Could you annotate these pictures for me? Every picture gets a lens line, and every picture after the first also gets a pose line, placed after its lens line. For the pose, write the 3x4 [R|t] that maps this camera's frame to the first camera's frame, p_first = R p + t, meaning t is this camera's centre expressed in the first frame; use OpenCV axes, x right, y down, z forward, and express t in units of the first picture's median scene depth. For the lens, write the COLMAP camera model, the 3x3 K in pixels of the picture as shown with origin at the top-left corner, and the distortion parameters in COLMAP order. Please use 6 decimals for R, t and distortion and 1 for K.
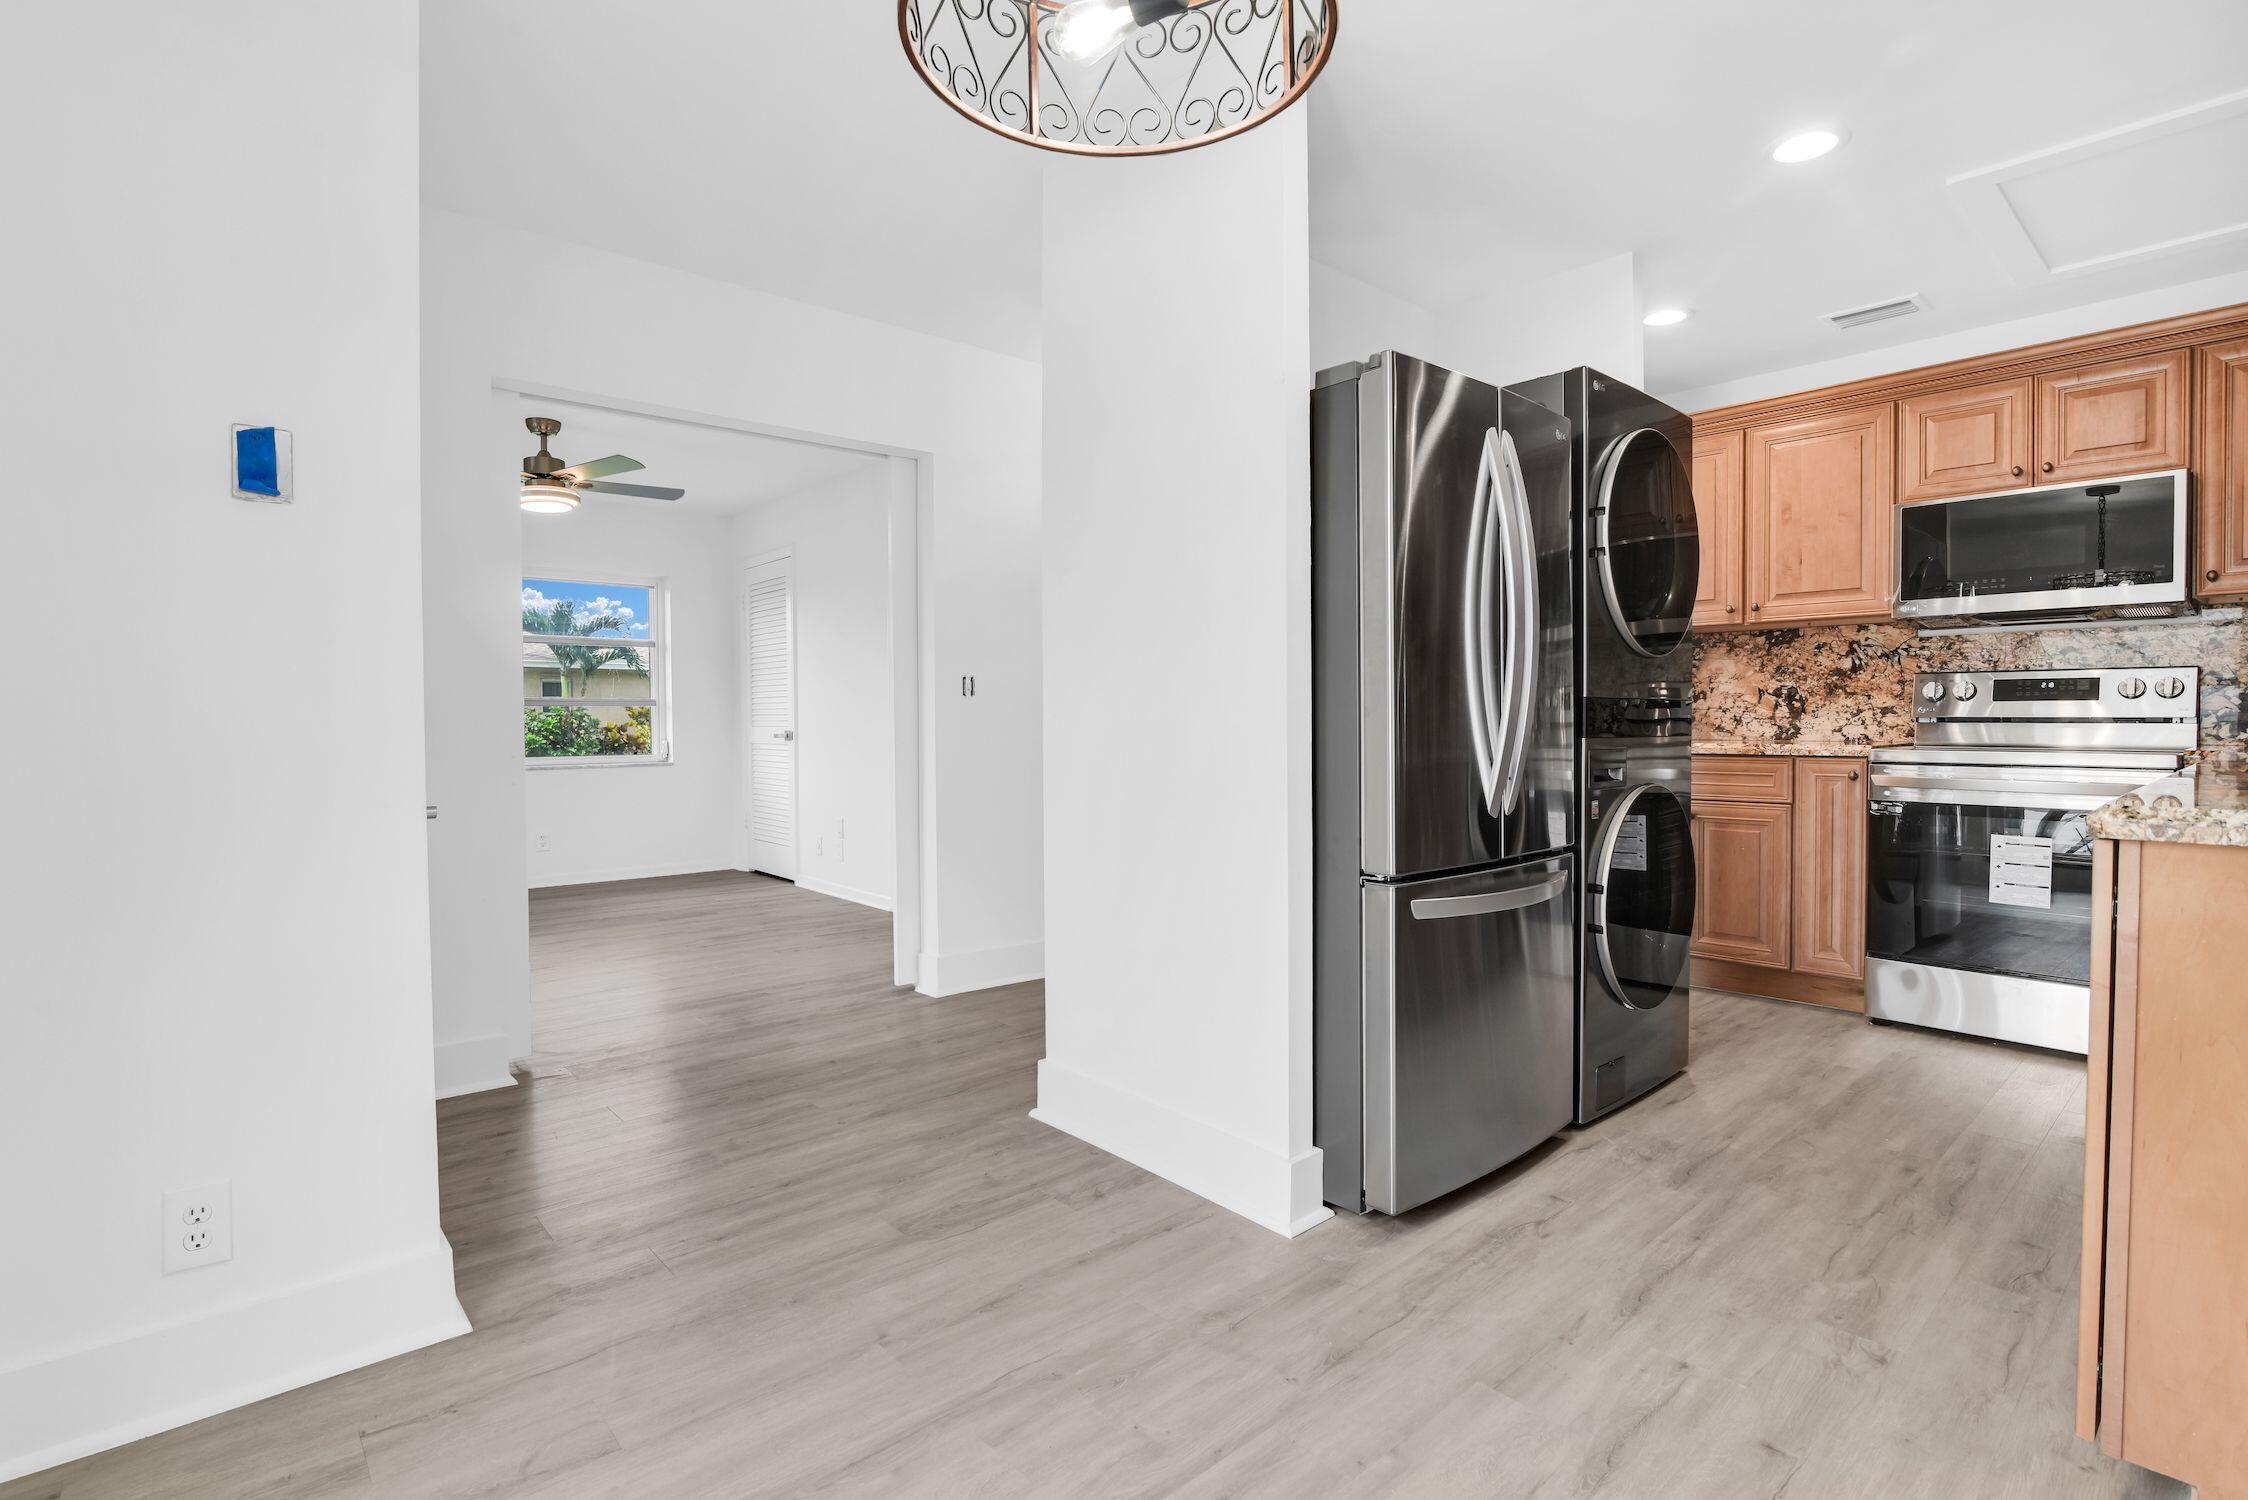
lens RADIAL K [[1080.7, 0, 1114.3], [0, 1080.7, 748.5], [0, 0, 1]] dist [-0.023938, 0.001082]
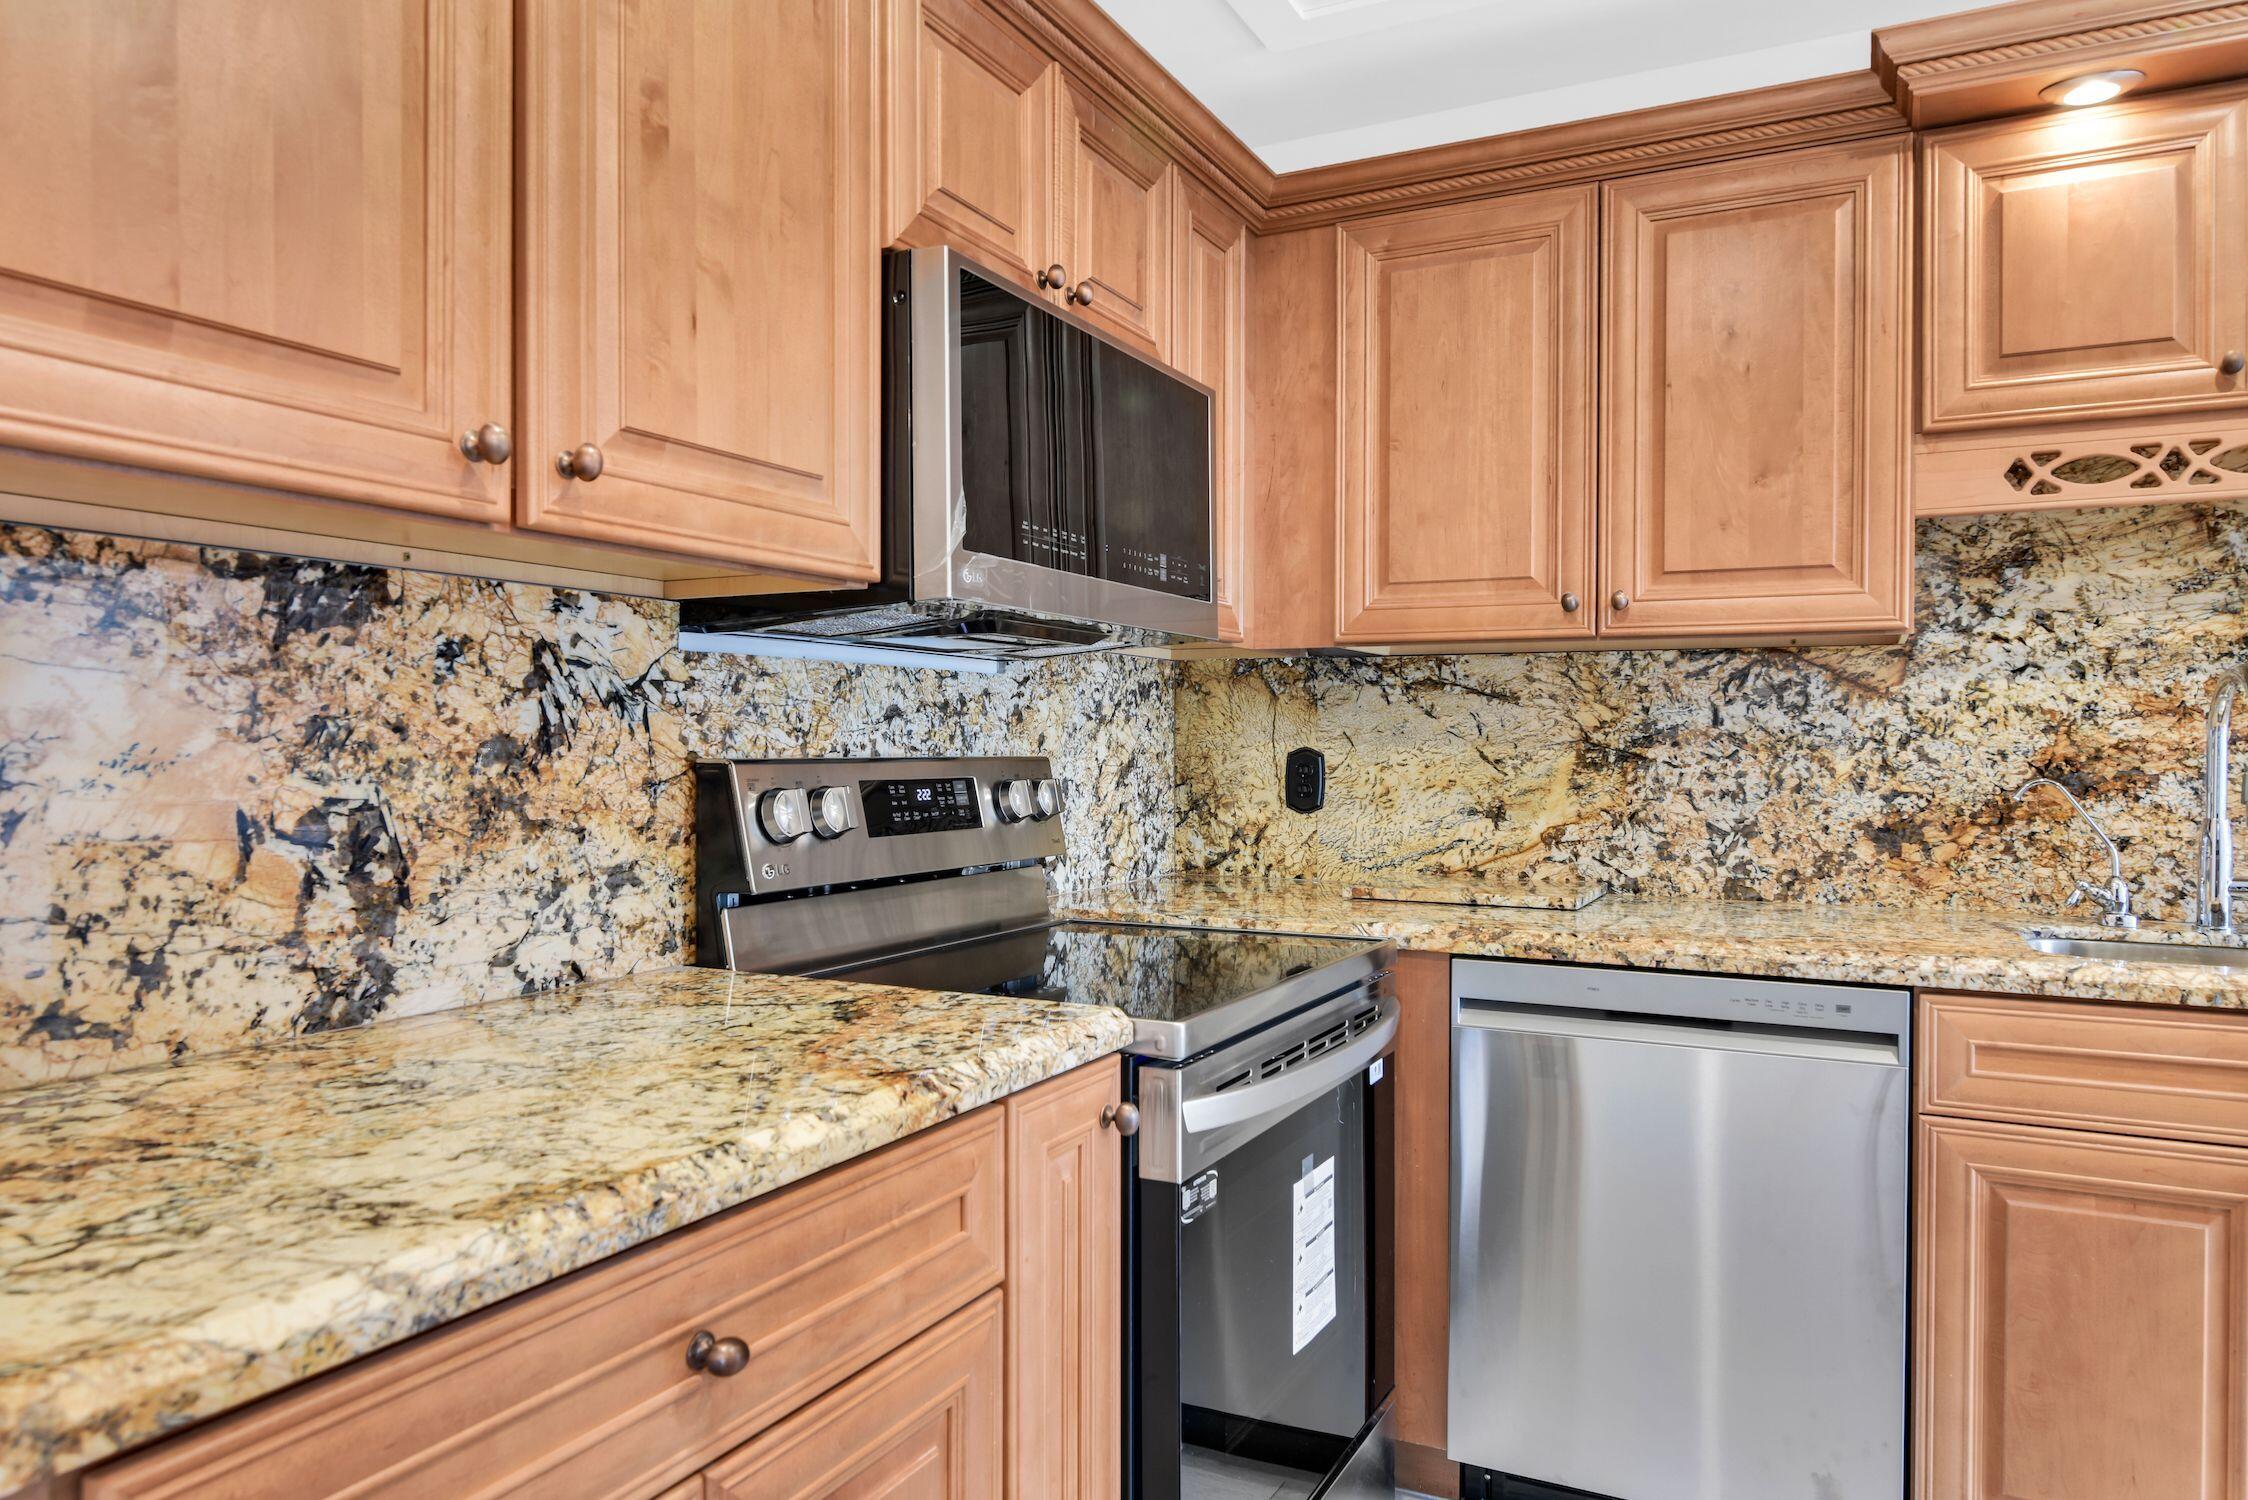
lens RADIAL K [[1444.5, 0, 1127.1], [0, 1444.5, 757.1], [0, 0, 1]] dist [0.001637, -0.004146]
pose [[-0.370487, -0.002900, 0.928833, 0.320863], [0.026761, 0.999547, 0.013795, -0.083183], [-0.928452, 0.029967, -0.370242, 1.171340]]
